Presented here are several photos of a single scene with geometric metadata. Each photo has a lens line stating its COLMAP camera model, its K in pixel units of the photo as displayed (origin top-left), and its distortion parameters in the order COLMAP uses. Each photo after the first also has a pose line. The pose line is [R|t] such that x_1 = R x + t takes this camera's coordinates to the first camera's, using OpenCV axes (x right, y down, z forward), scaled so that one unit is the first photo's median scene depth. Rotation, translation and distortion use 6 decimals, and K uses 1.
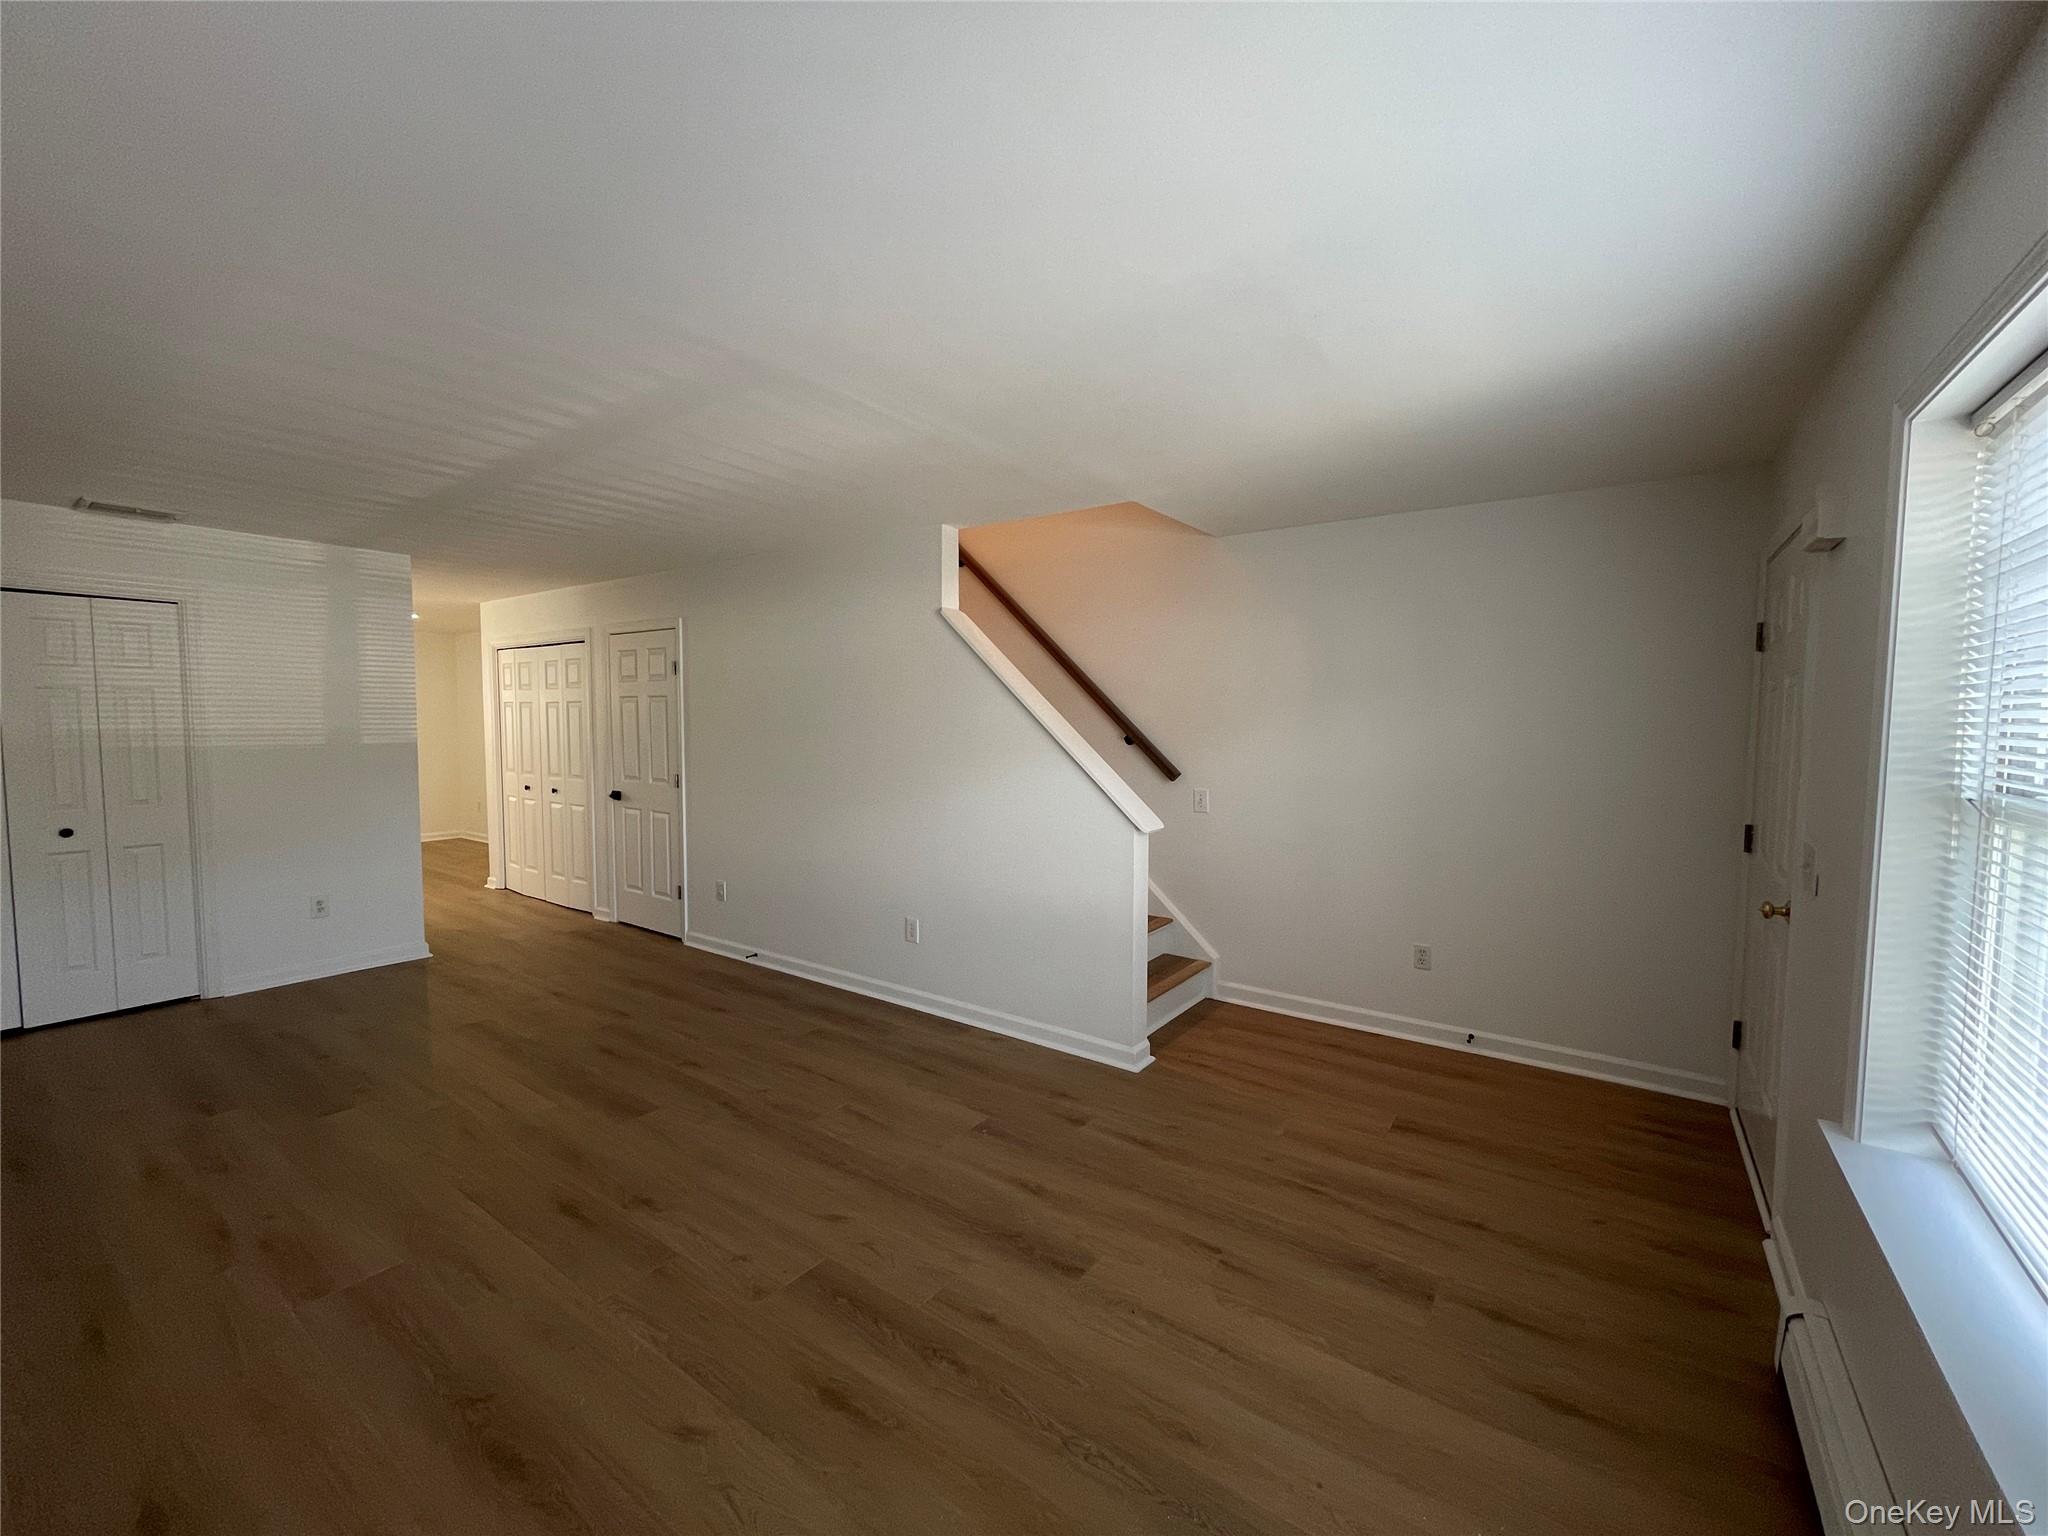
lens RADIAL K [[833.0, 0, 1019.9], [0, 833.0, 766.9], [0, 0, 1]] dist [-0.001435, 0.000282]
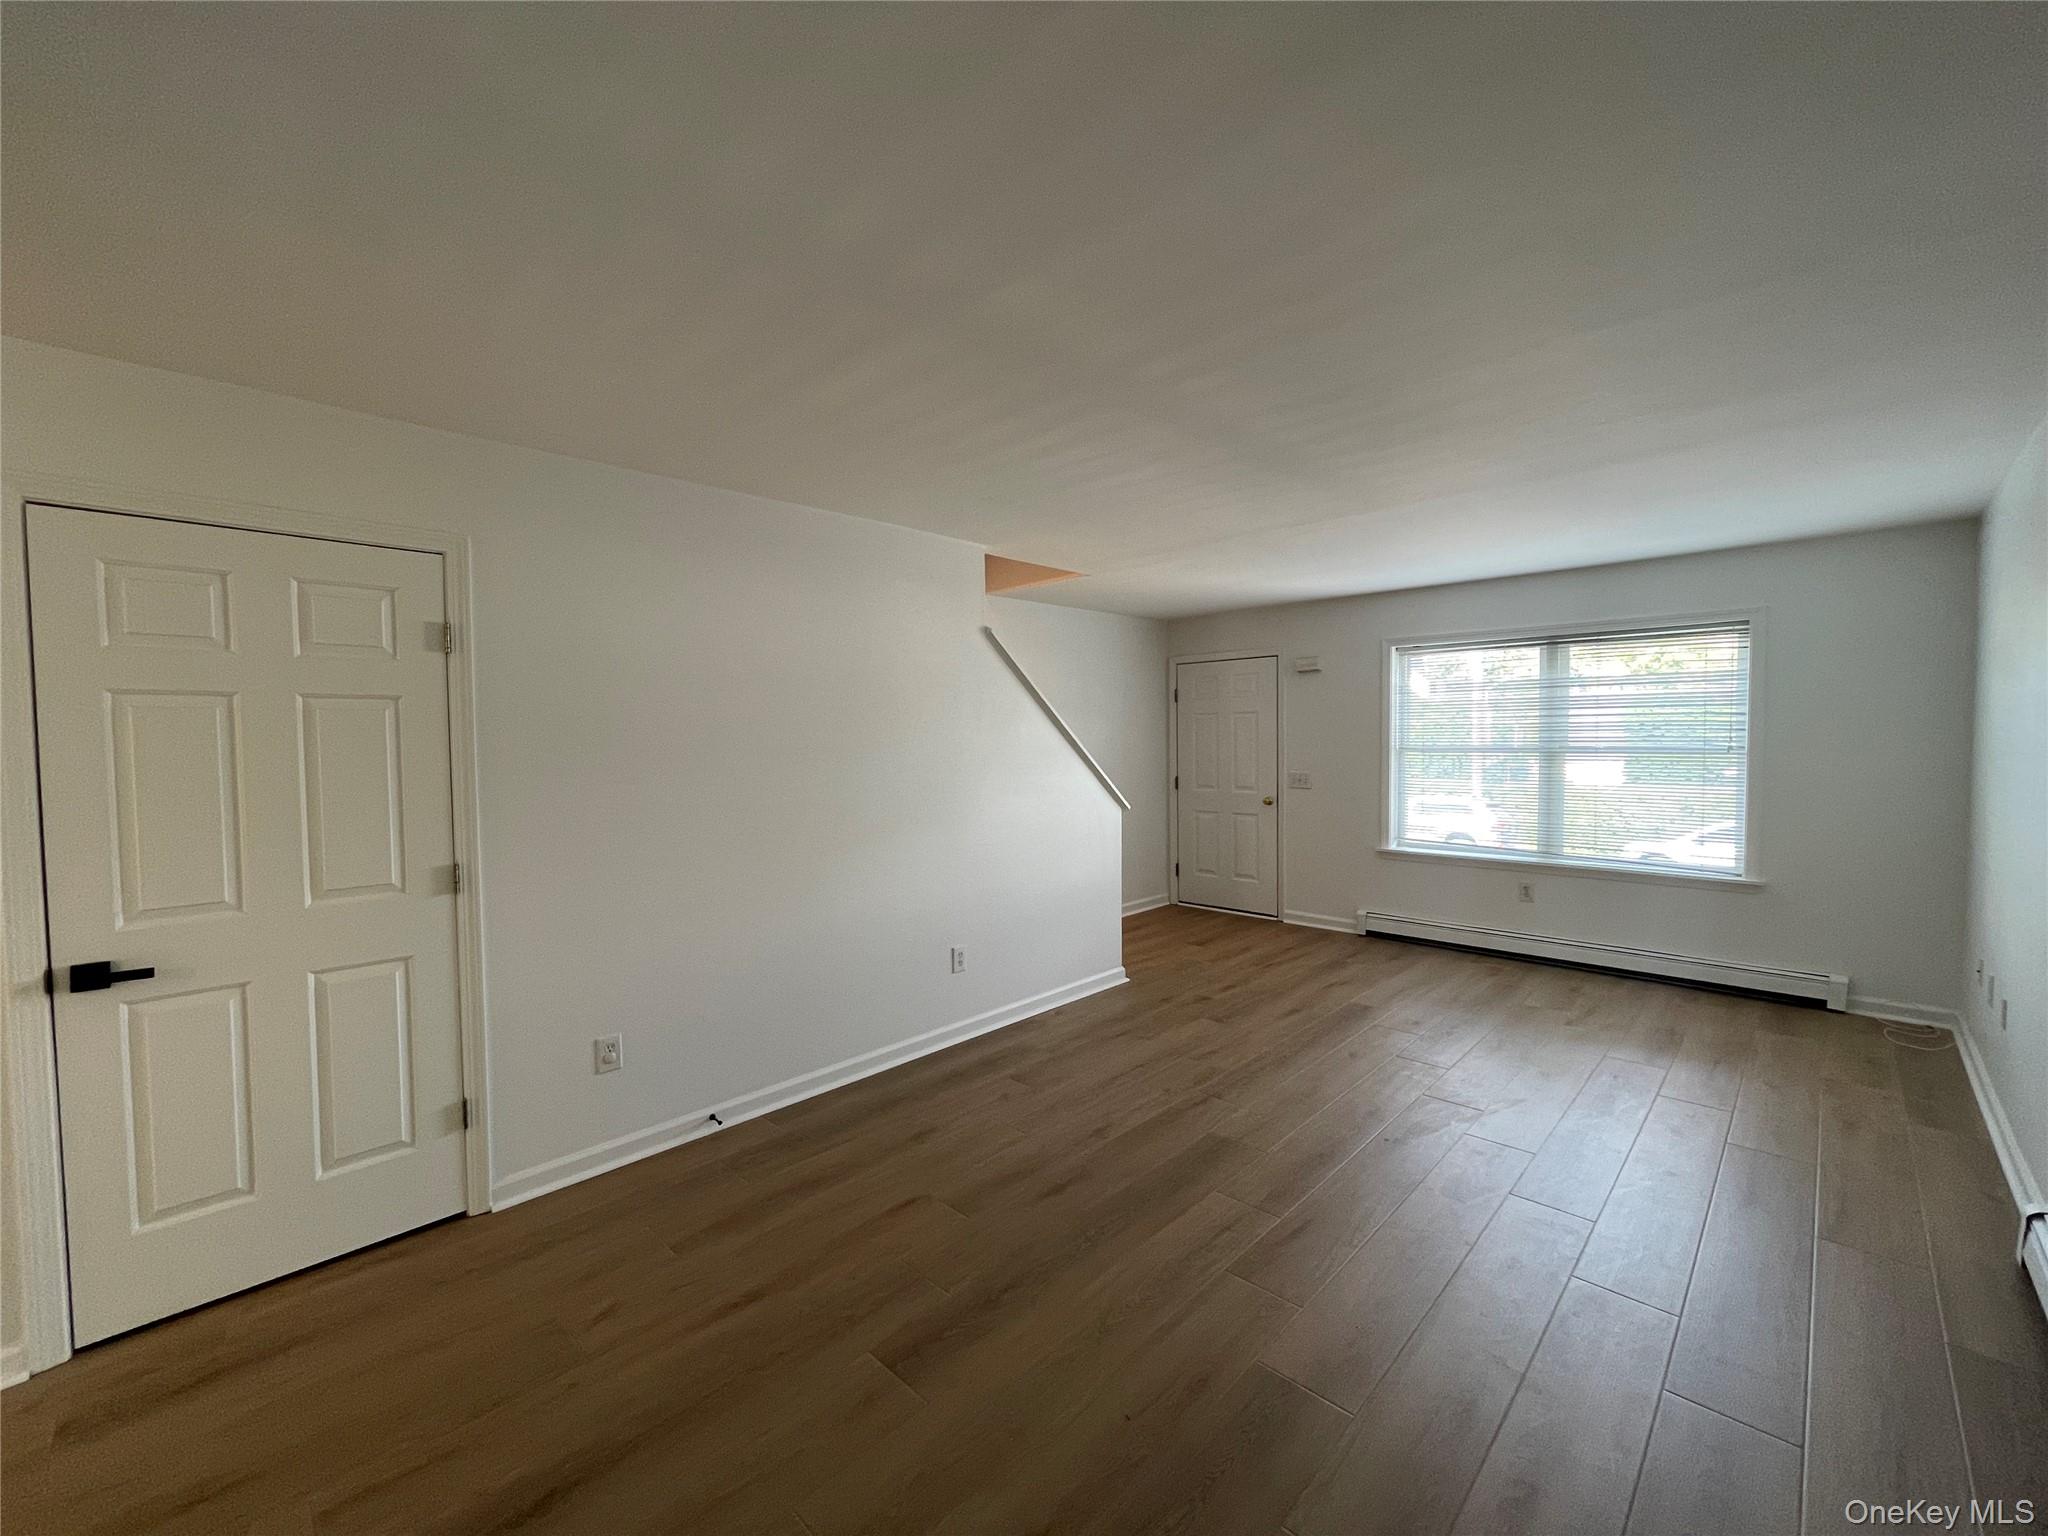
lens RADIAL K [[835.5, 0, 1005.1], [0, 835.5, 751.0], [0, 0, 1]] dist [-0.000927, 0.000057]
pose [[0.159243, -0.021954, 0.986995, -1.110150], [0.079392, 0.996800, 0.009363, -0.046256], [-0.984042, 0.076868, 0.160477, 0.819213]]
